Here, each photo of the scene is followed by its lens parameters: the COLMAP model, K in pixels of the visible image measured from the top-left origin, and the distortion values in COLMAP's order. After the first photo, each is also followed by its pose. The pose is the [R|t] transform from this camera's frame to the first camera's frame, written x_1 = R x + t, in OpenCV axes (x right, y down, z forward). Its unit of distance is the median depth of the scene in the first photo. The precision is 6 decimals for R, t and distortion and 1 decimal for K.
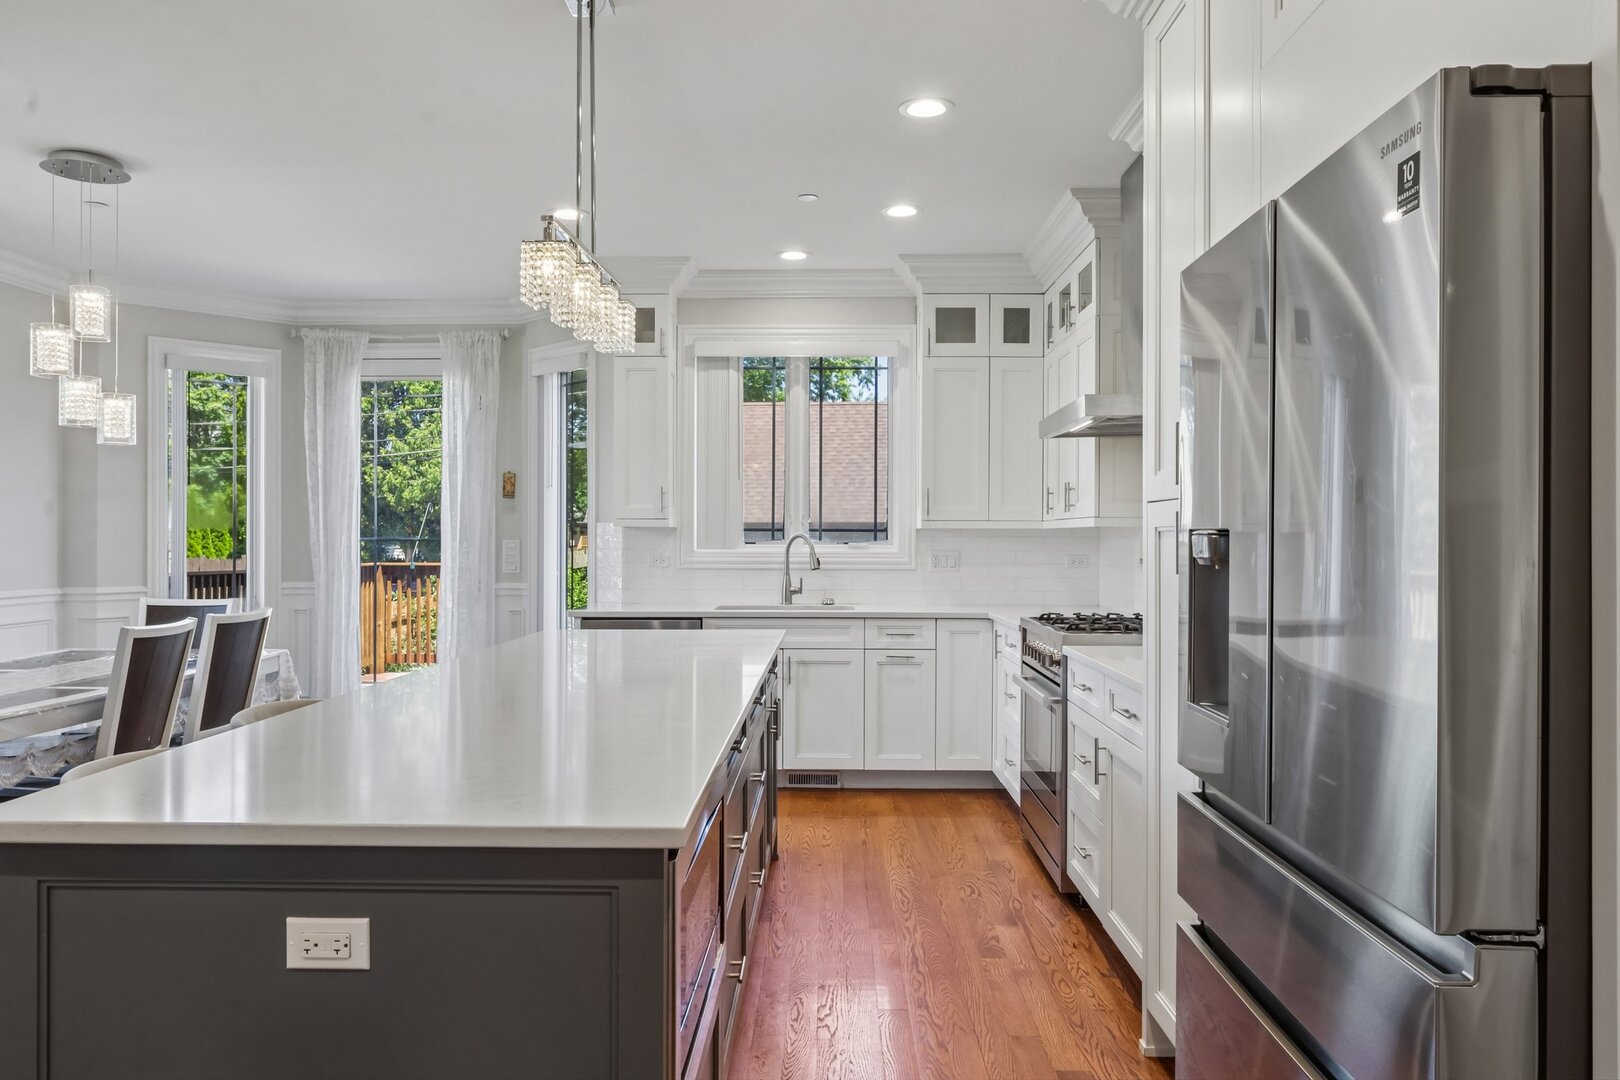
lens RADIAL K [[1144.1, 0, 803.9], [0, 1144.1, 541.3], [0, 0, 1]] dist [-0.002099, -0.001217]
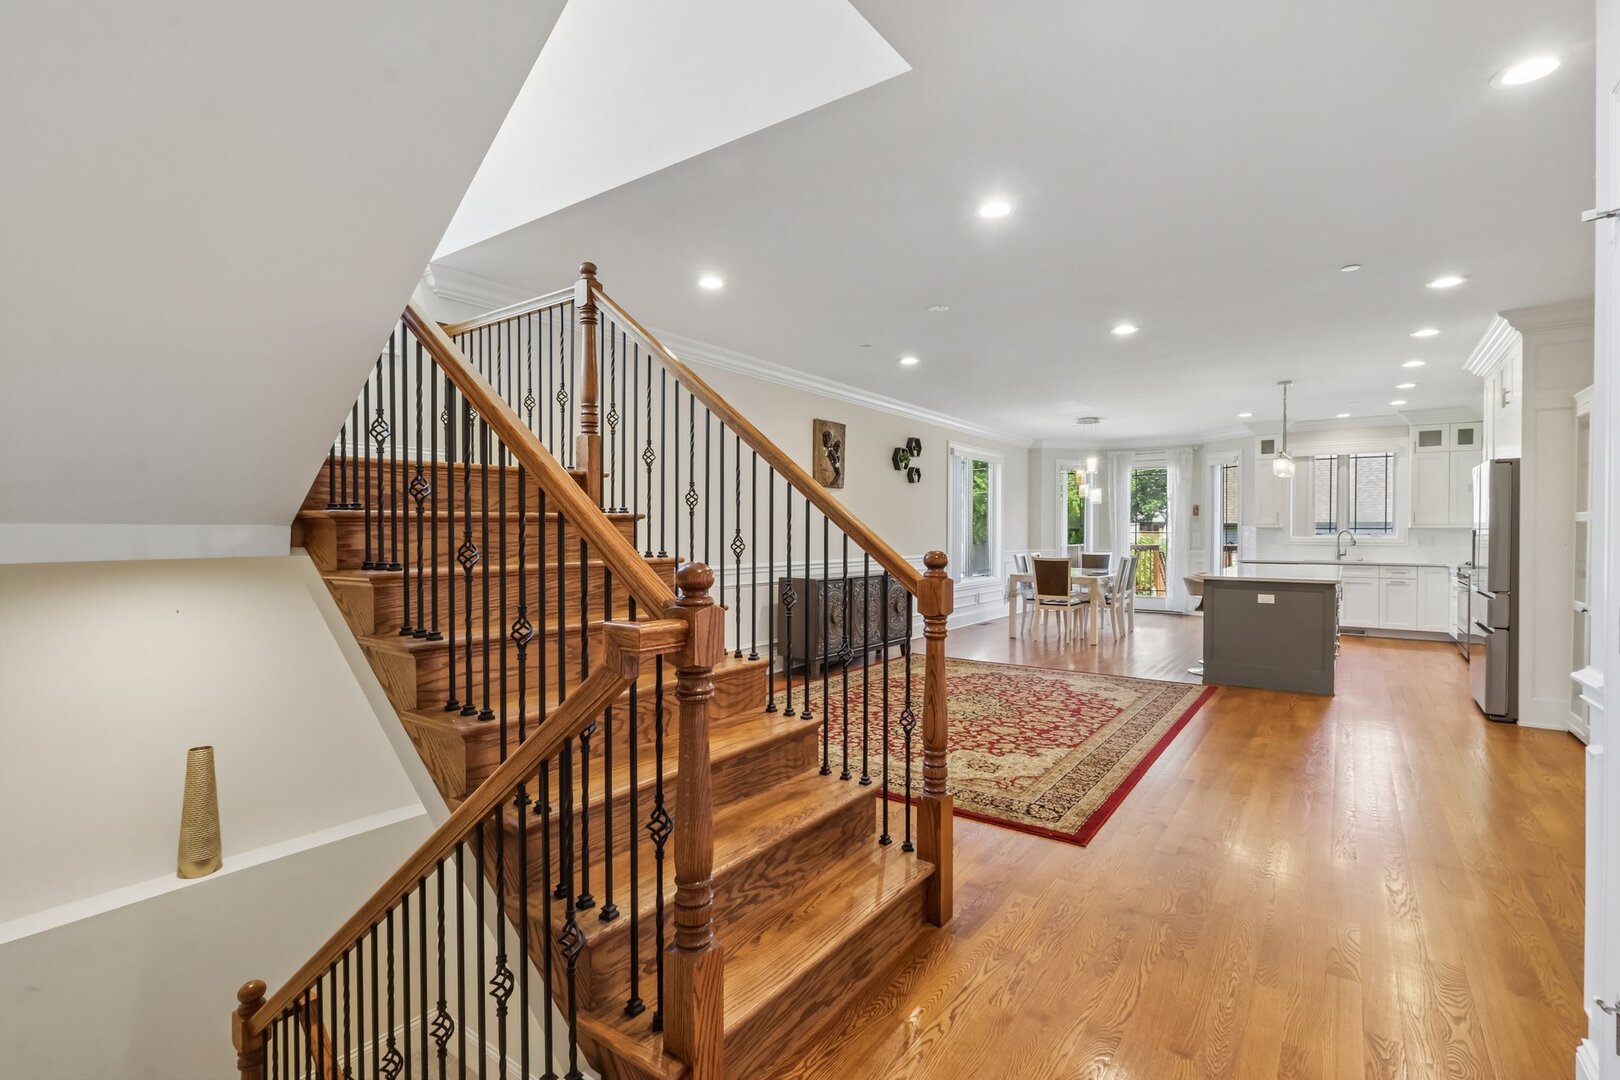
lens RADIAL K [[754.2, 0, 804.7], [0, 754.2, 537.4], [0, 0, 1]] dist [-0.000755, 0.000074]
pose [[0.825416, 0.003670, -0.564512, -0.045096], [-0.001699, 0.999990, 0.004017, 0.003980], [0.564522, -0.002357, 0.825415, -0.899751]]
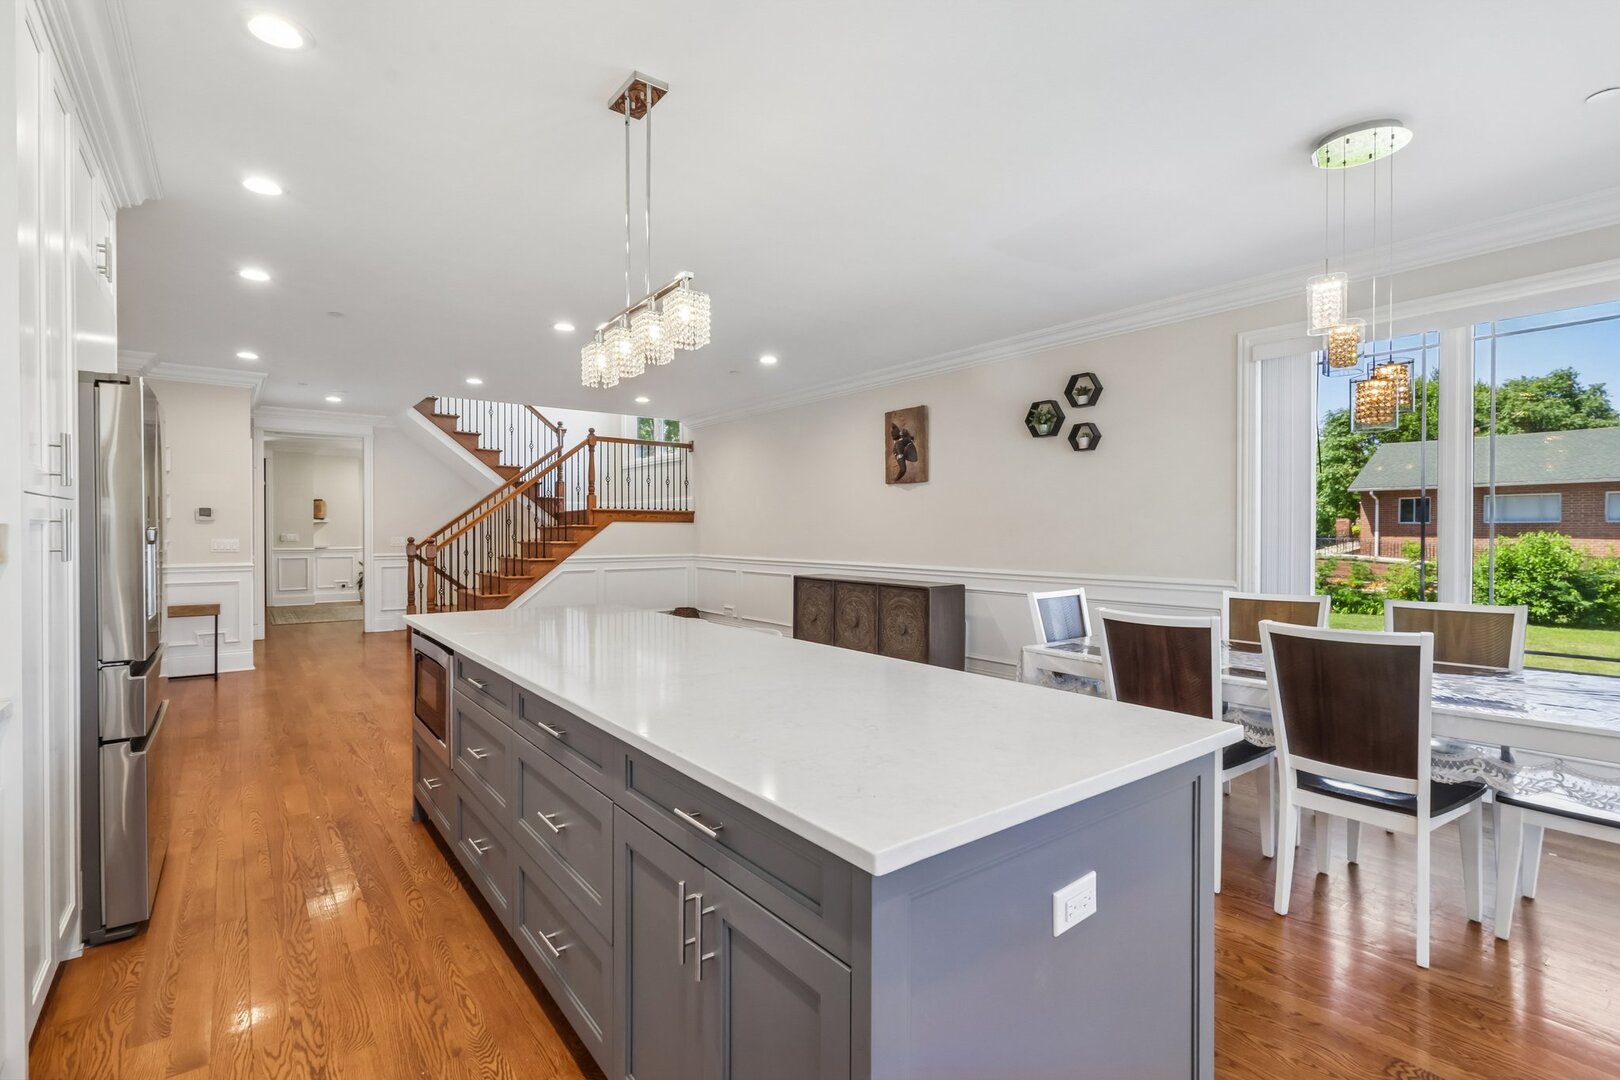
lens RADIAL K [[754.2, 0, 804.7], [0, 754.2, 537.4], [0, 0, 1]] dist [-0.000755, 0.000074]
pose [[-0.782479, 0.001529, -0.622675, 0.085526], [-0.001960, 0.999986, 0.004918, -0.000760], [0.622674, 0.005069, -0.782465, 0.838798]]
